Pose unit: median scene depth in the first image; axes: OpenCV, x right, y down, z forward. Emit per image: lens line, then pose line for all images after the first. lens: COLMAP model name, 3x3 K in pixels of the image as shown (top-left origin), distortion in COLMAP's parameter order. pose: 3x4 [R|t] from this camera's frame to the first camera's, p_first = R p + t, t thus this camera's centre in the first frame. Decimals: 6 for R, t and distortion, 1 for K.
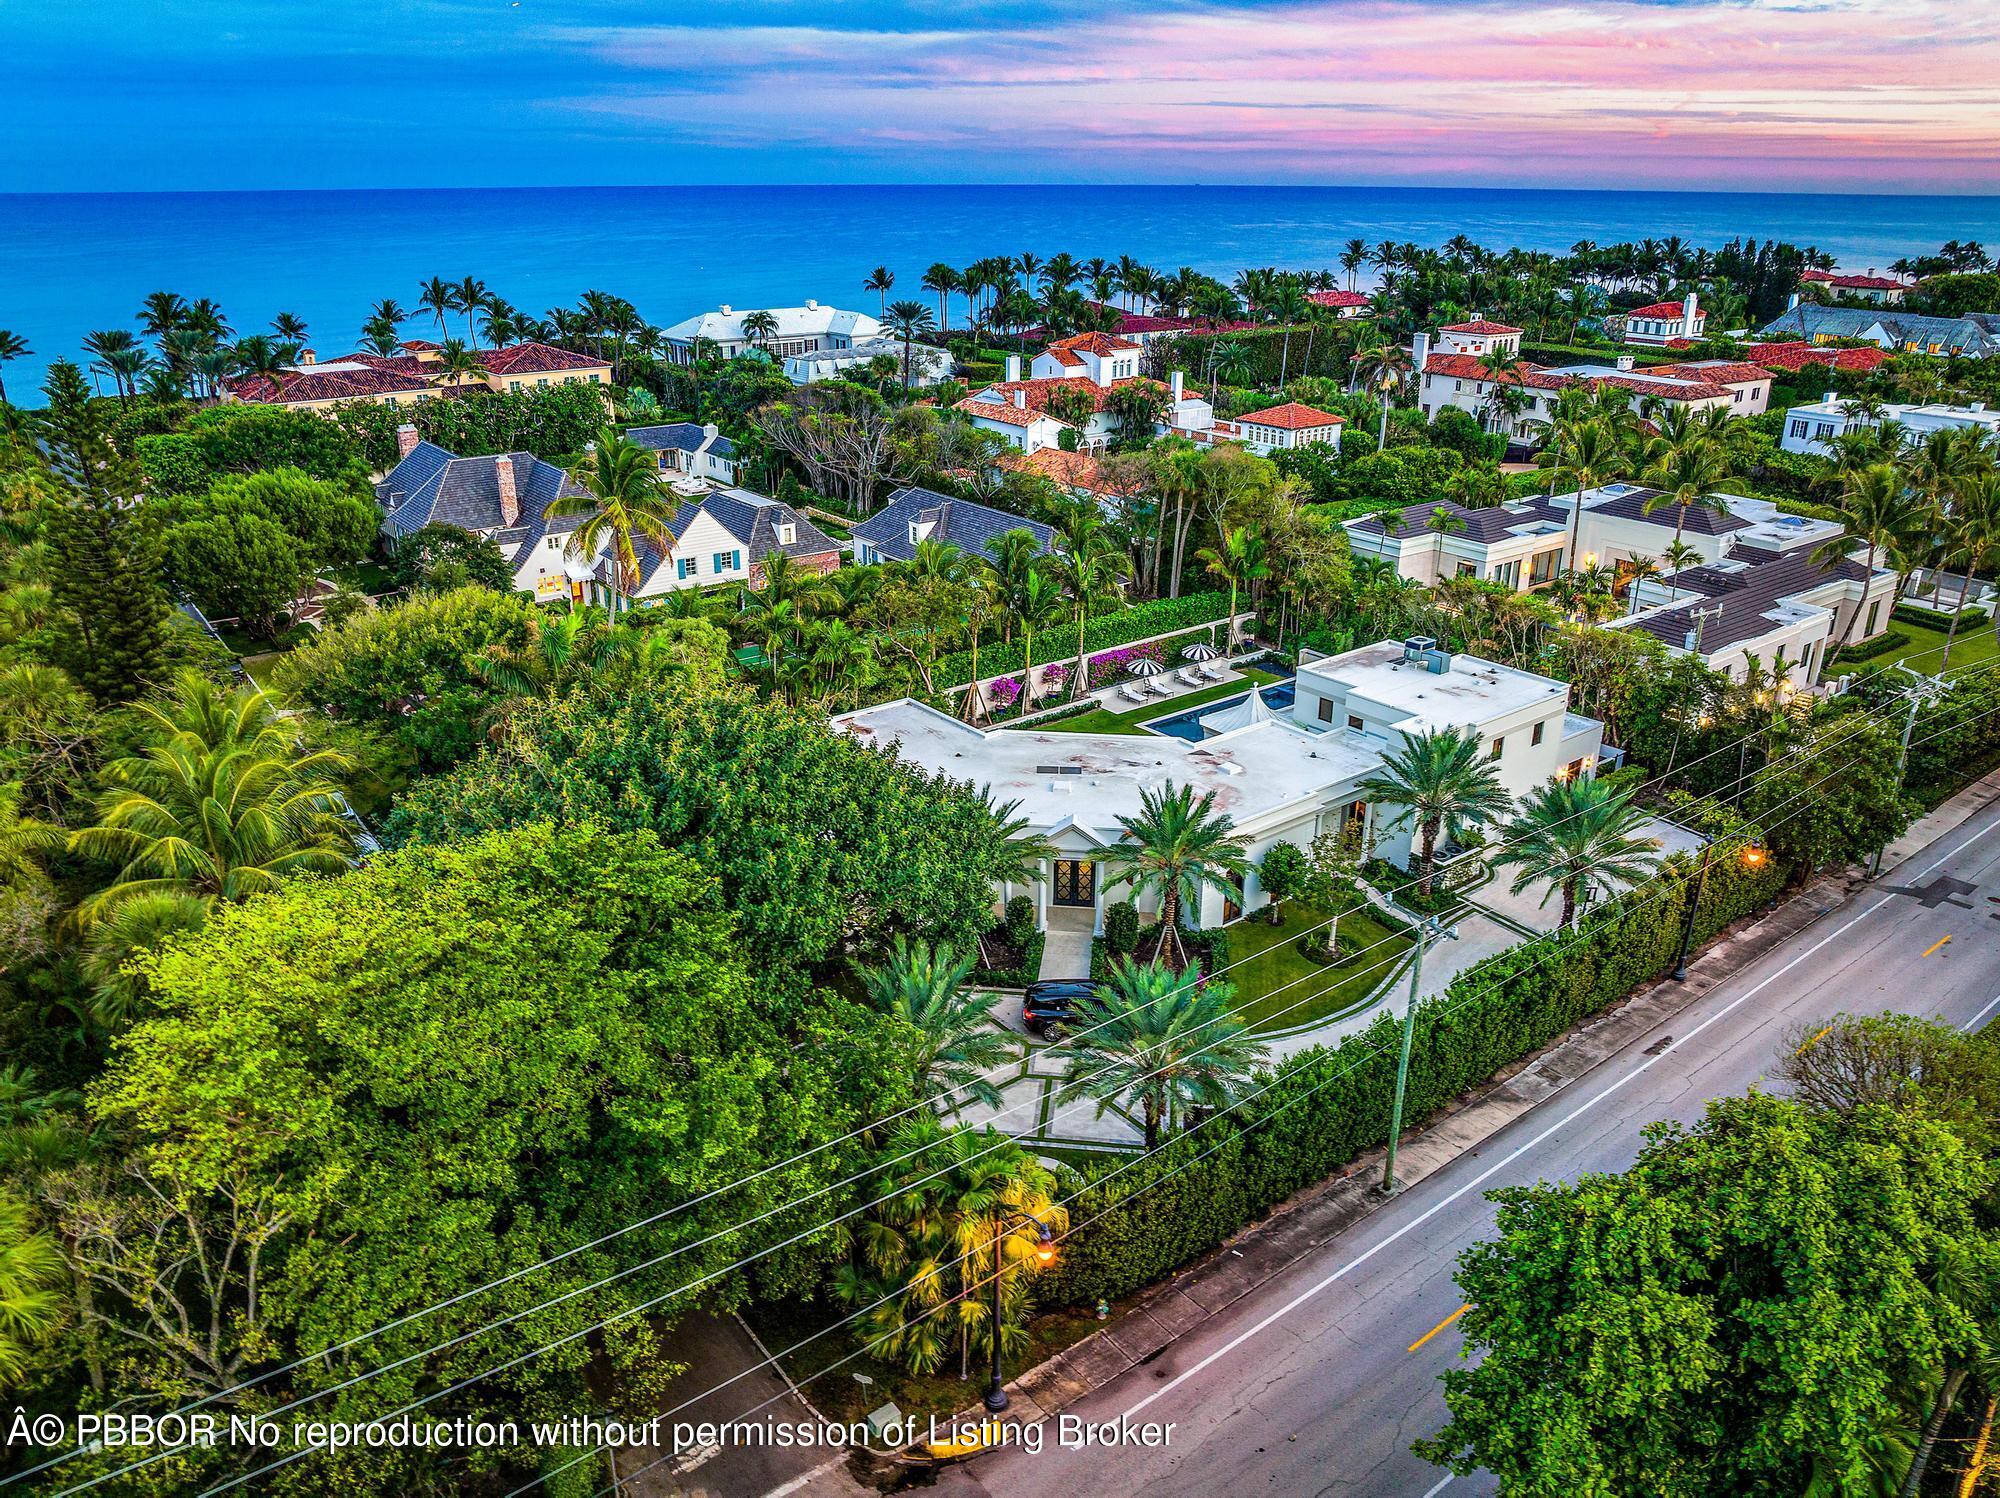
lens RADIAL K [[1441.0, 0, 995.9], [0, 1441.0, 744.9], [0, 0, 1]] dist [-0.040160, -0.000099]
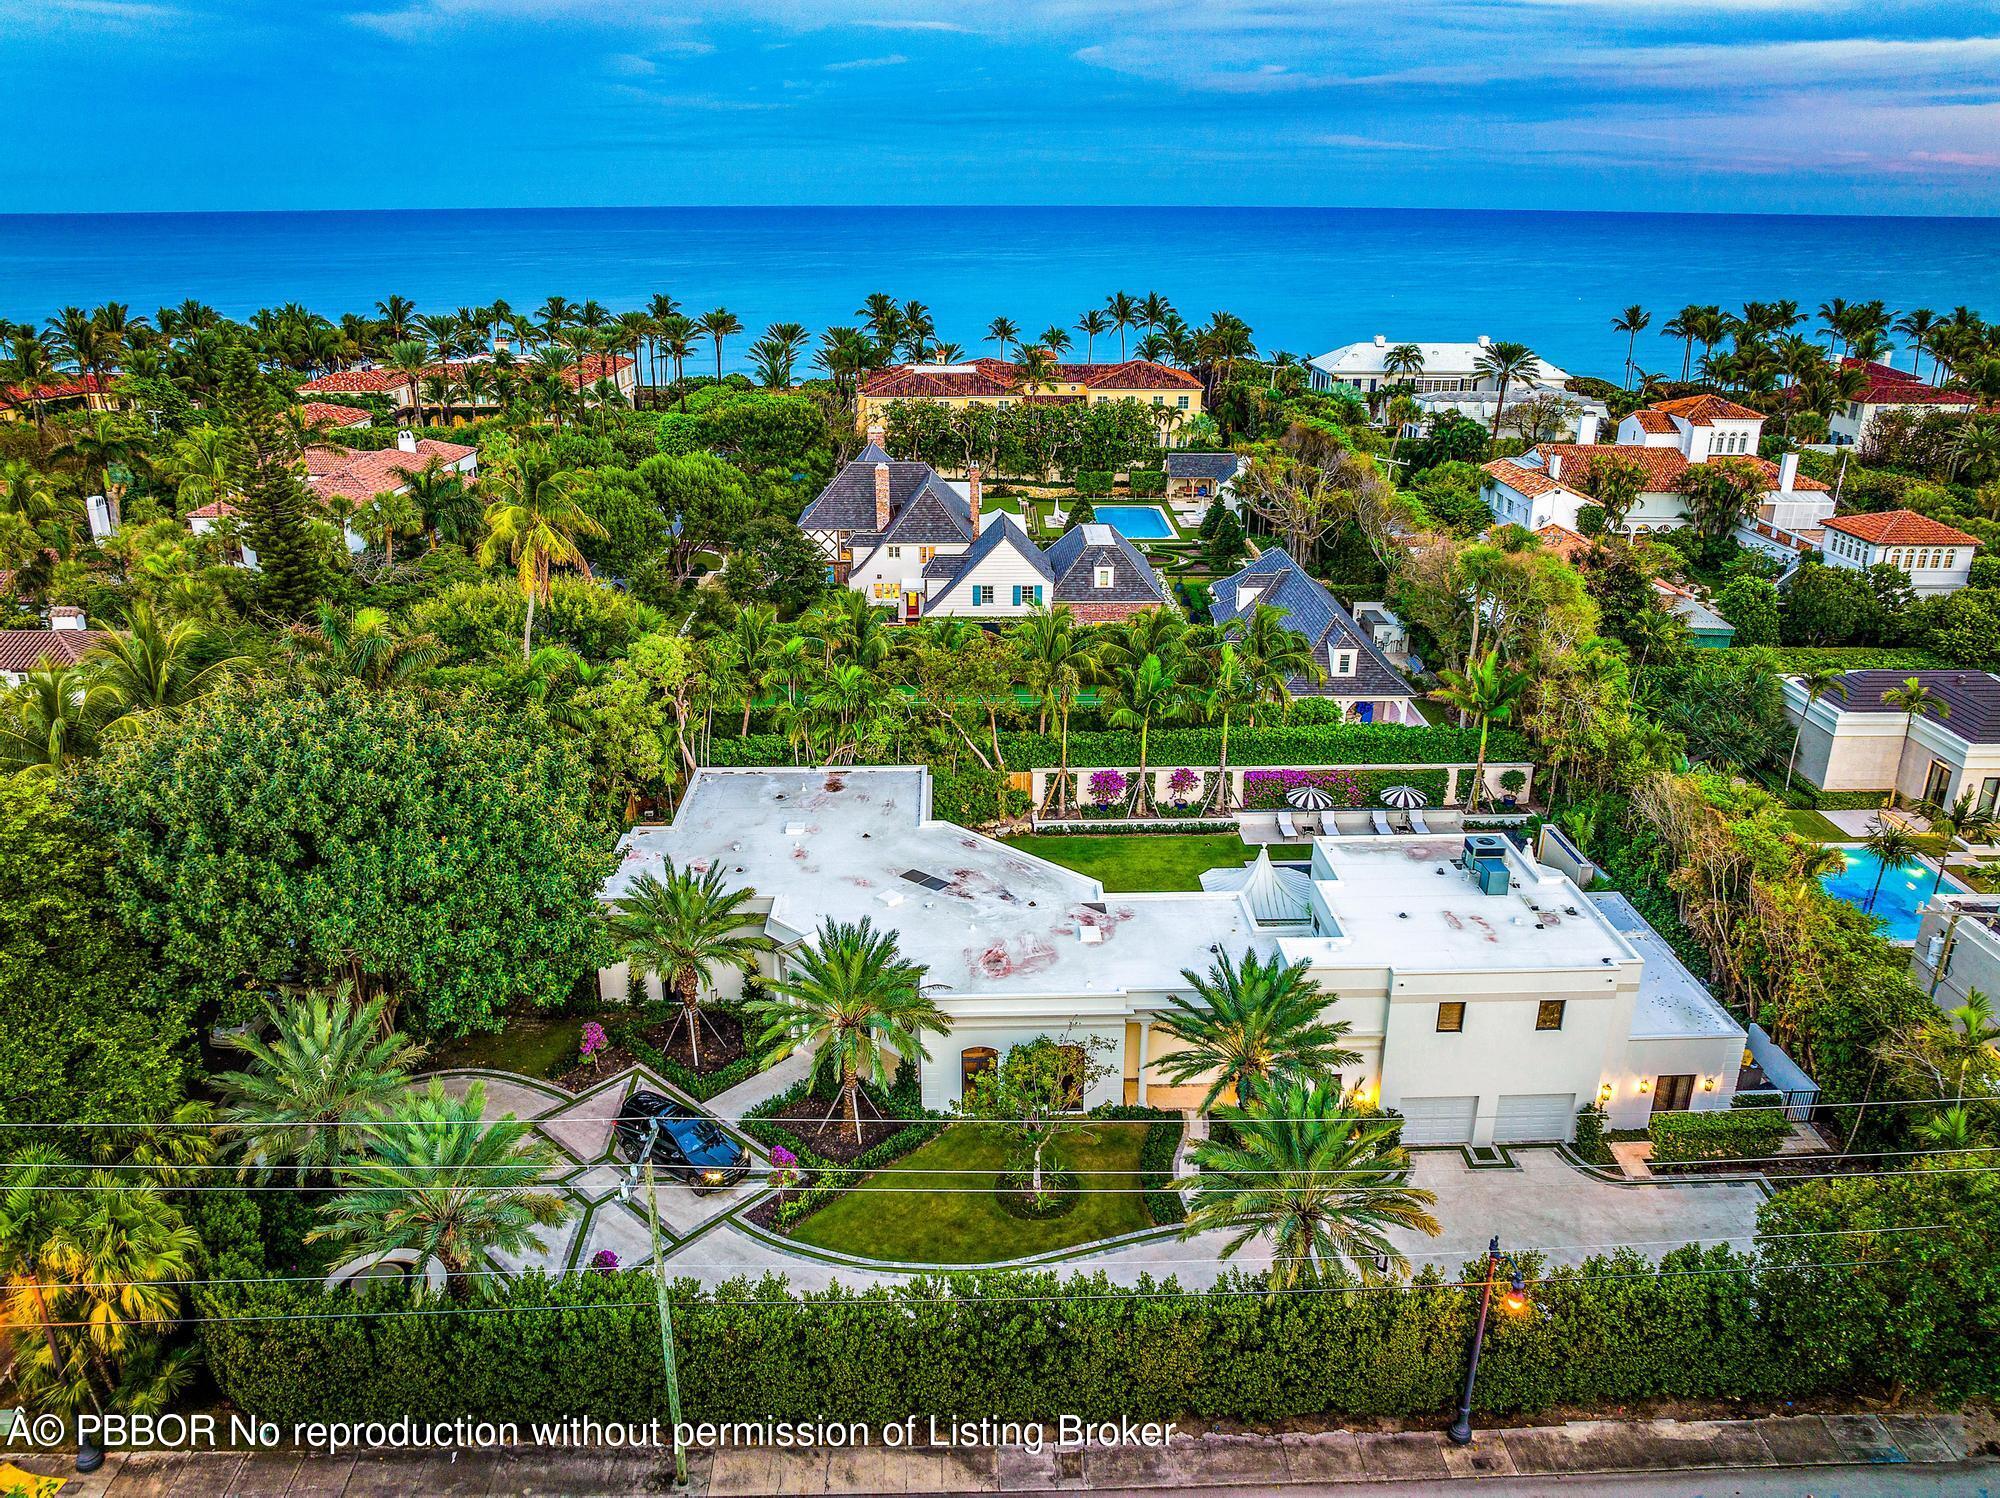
lens RADIAL K [[1441.0, 0, 995.9], [0, 1441.0, 744.9], [0, 0, 1]] dist [-0.040160, -0.000099]
pose [[0.805426, 0.210287, -0.554138, 0.361235], [-0.217906, 0.974524, 0.053097, -0.078212], [0.551187, 0.077984, 0.830730, 0.196529]]
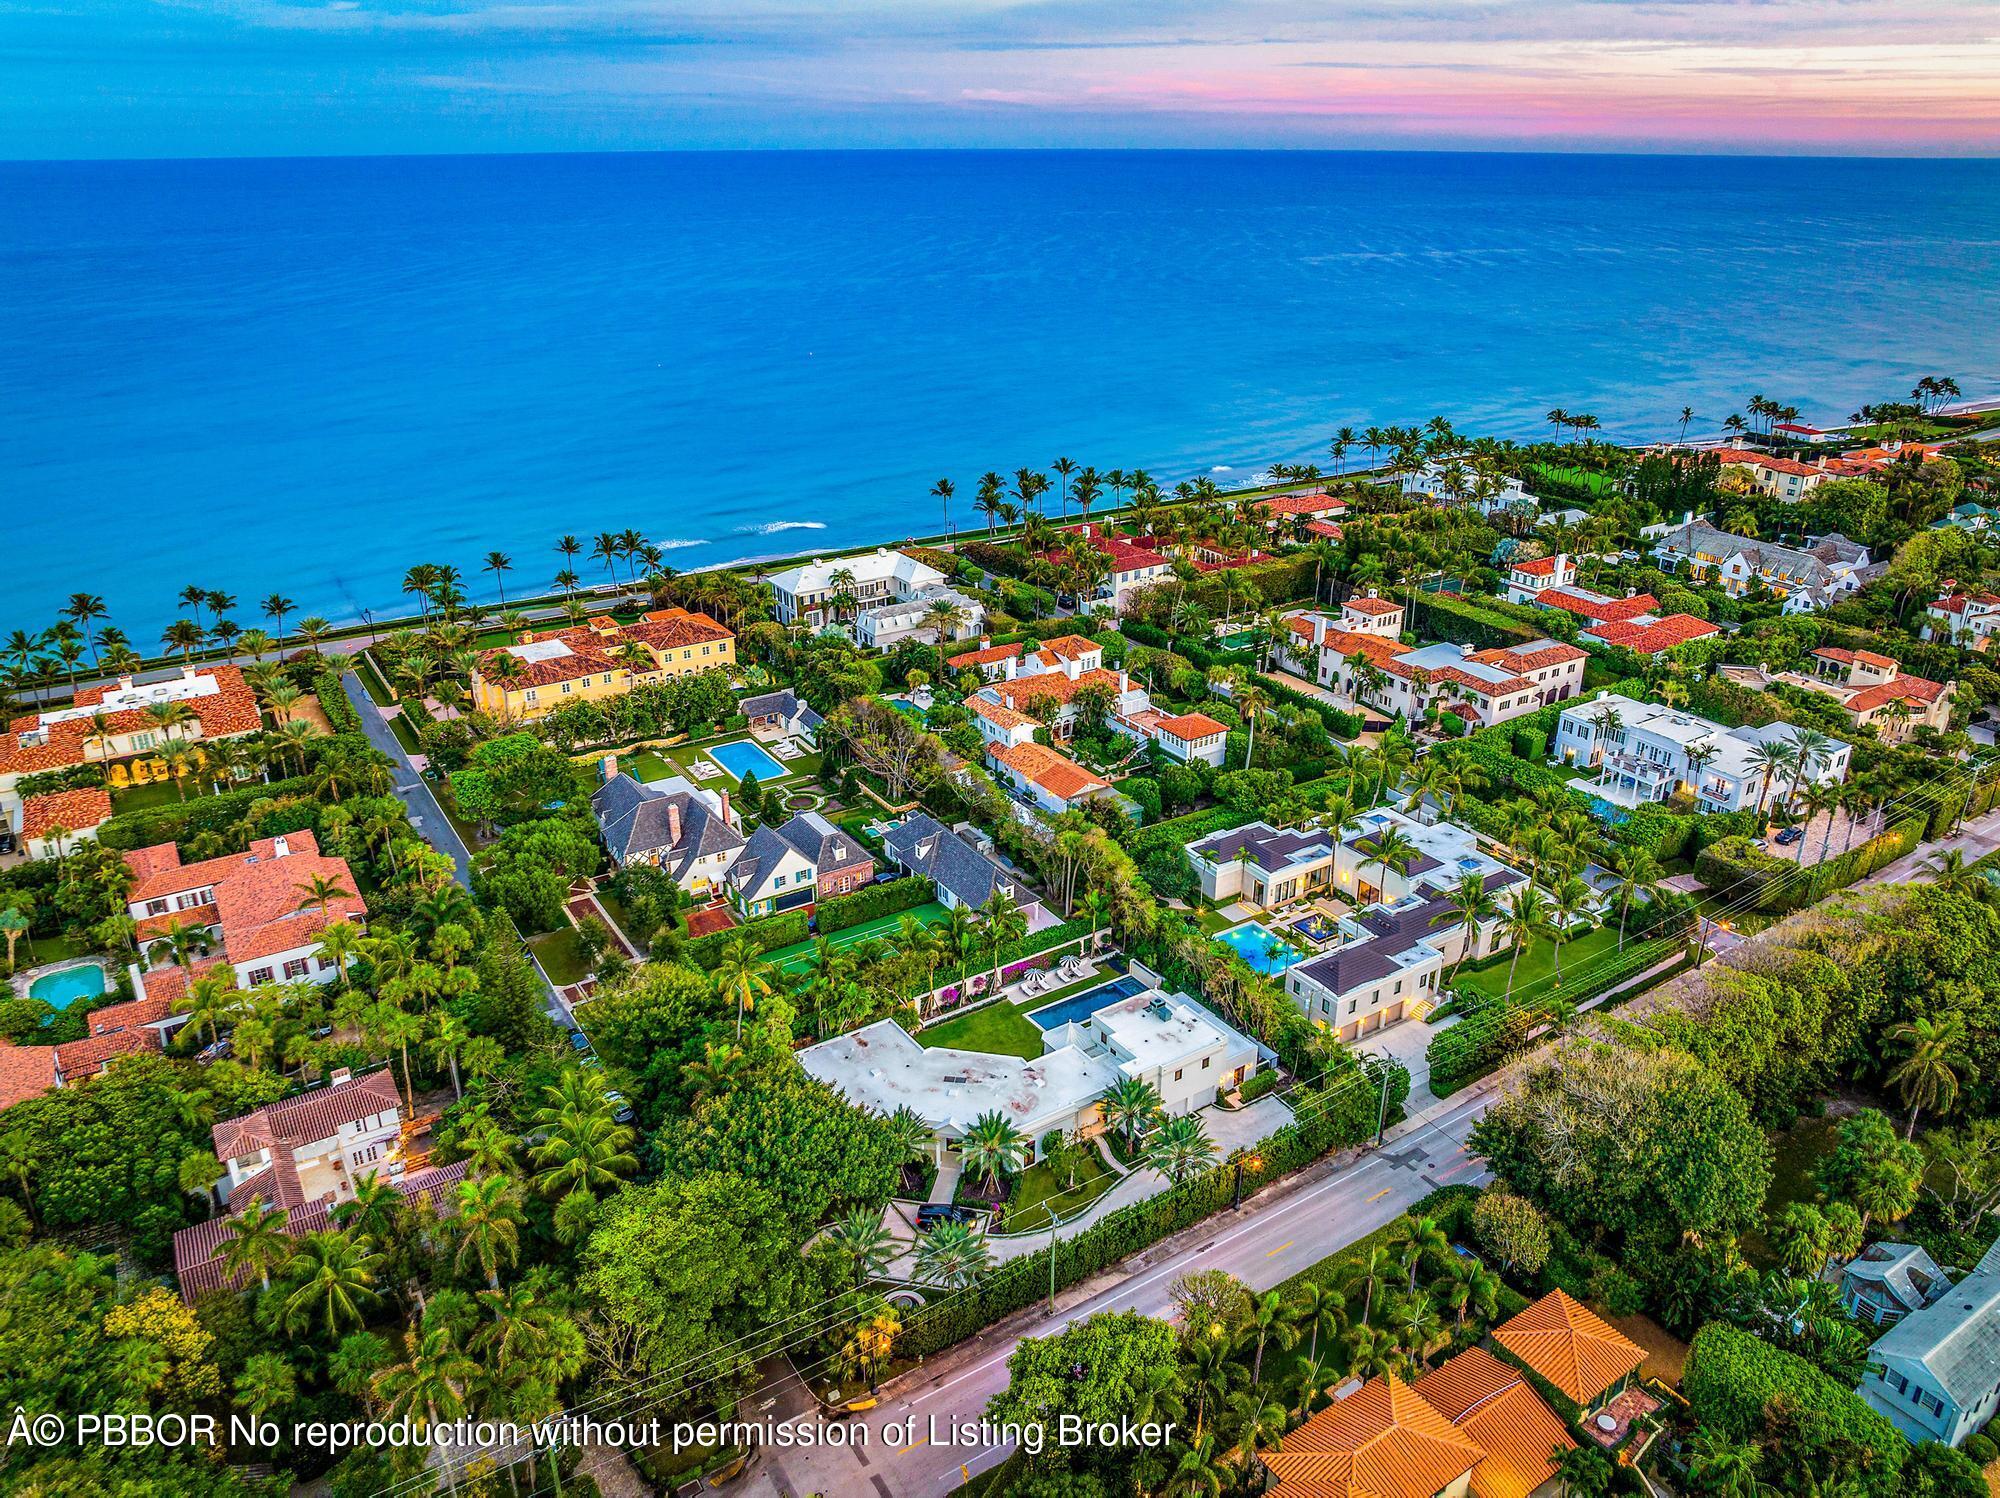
lens RADIAL K [[1435.2, 0, 992.5], [0, 1435.2, 750.4], [0, 0, 1]] dist [-0.025720, -0.001518]
pose [[0.996973, 0.028978, -0.072144, 0.152410], [-0.026644, 0.999097, 0.033109, -0.342305], [0.073039, -0.031086, 0.996845, -0.662341]]
